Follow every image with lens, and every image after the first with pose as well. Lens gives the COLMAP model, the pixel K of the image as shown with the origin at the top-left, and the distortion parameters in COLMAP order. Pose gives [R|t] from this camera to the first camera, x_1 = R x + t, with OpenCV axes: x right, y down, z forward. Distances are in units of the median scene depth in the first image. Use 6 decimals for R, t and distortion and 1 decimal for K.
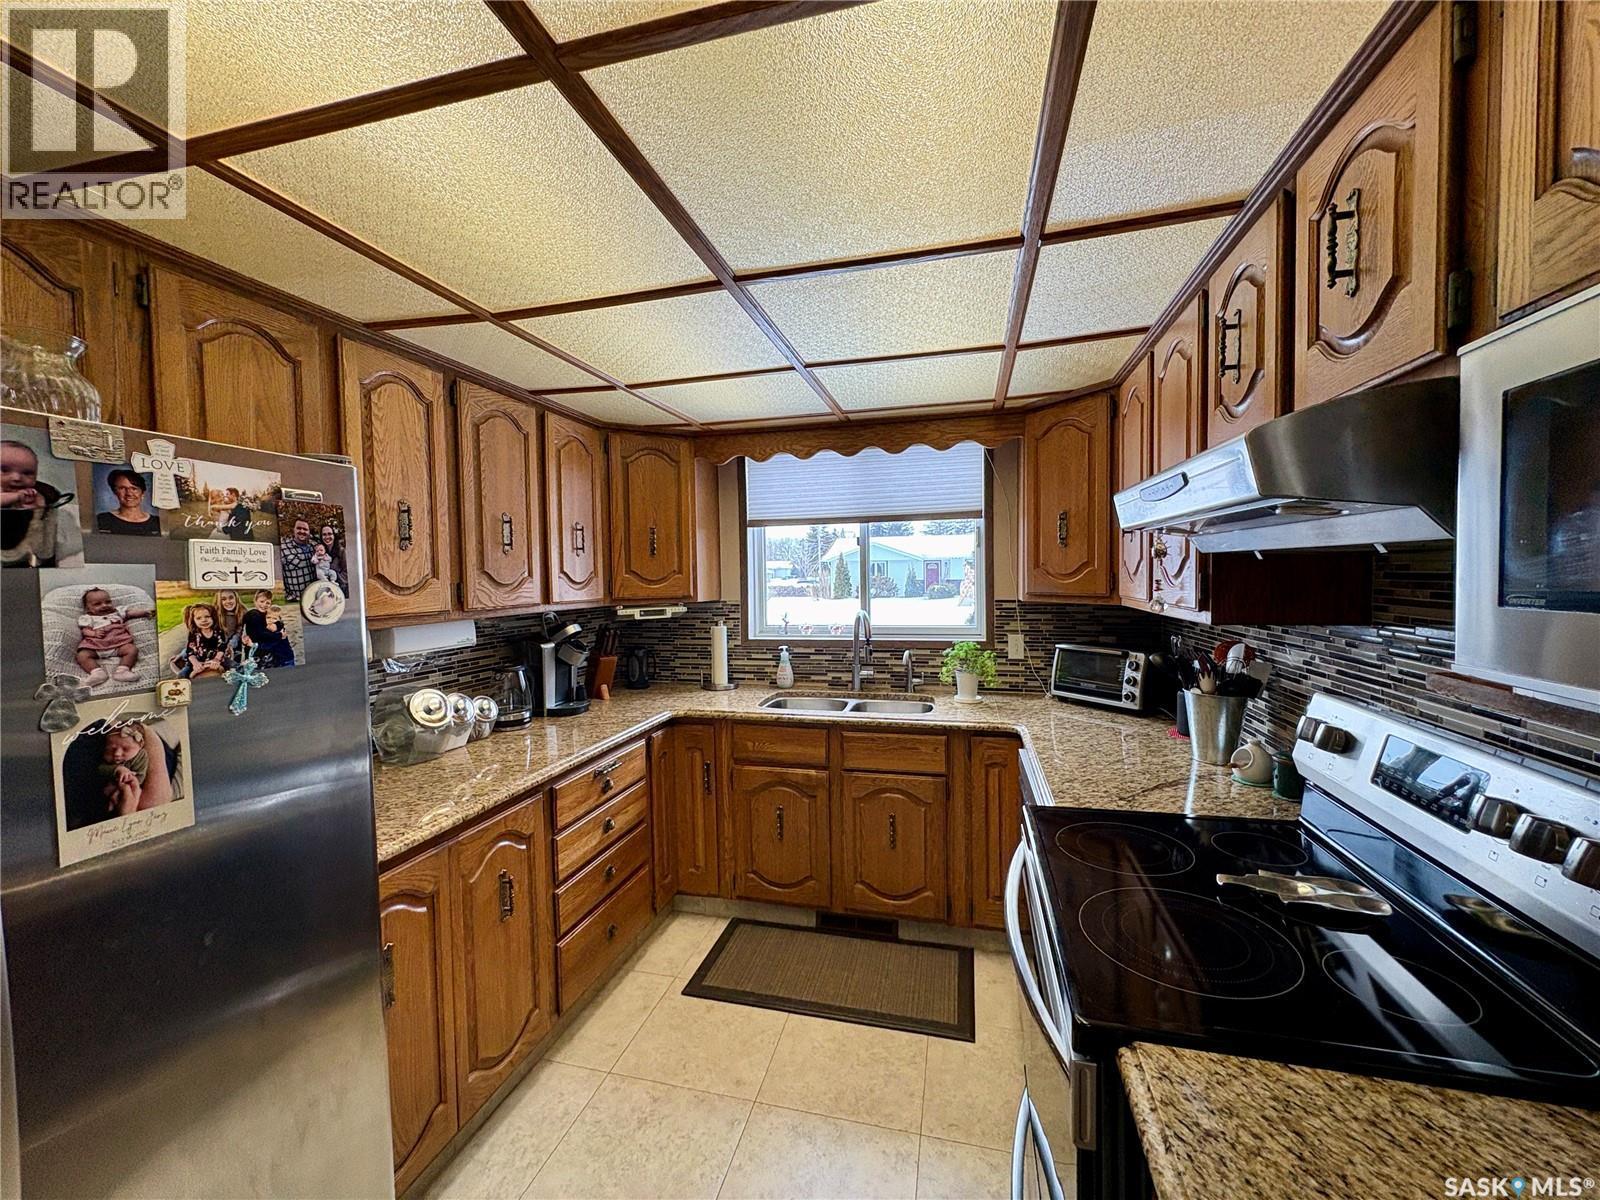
lens RADIAL K [[636.1, 0, 801.3], [0, 636.1, 598.5], [0, 0, 1]] dist [0.001411, 0.000054]
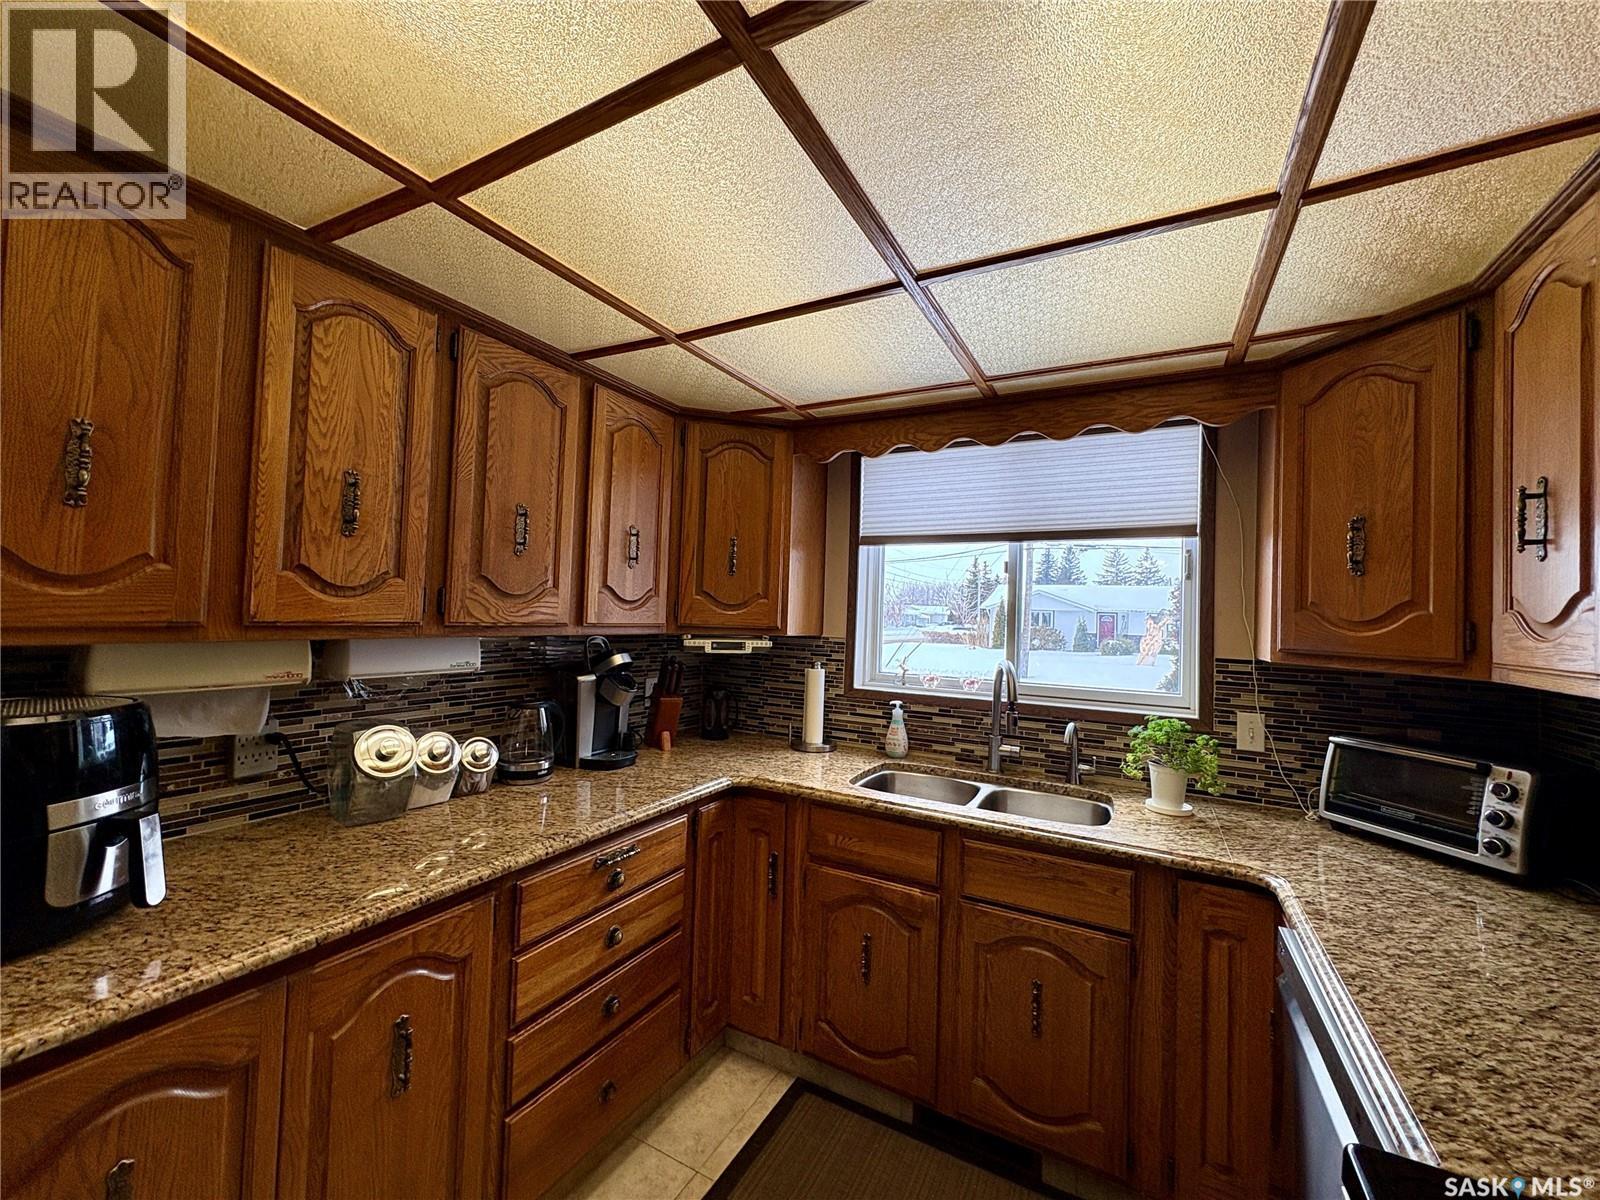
lens RADIAL K [[636.1, 0, 800.6], [0, 636.1, 599.8], [0, 0, 1]] dist [0.001411, 0.000054]
pose [[0.968952, 0.043427, -0.243406, 0.051688], [-0.059159, 0.996580, -0.057696, 0.006673], [0.240068, 0.070304, 0.968207, 0.296318]]
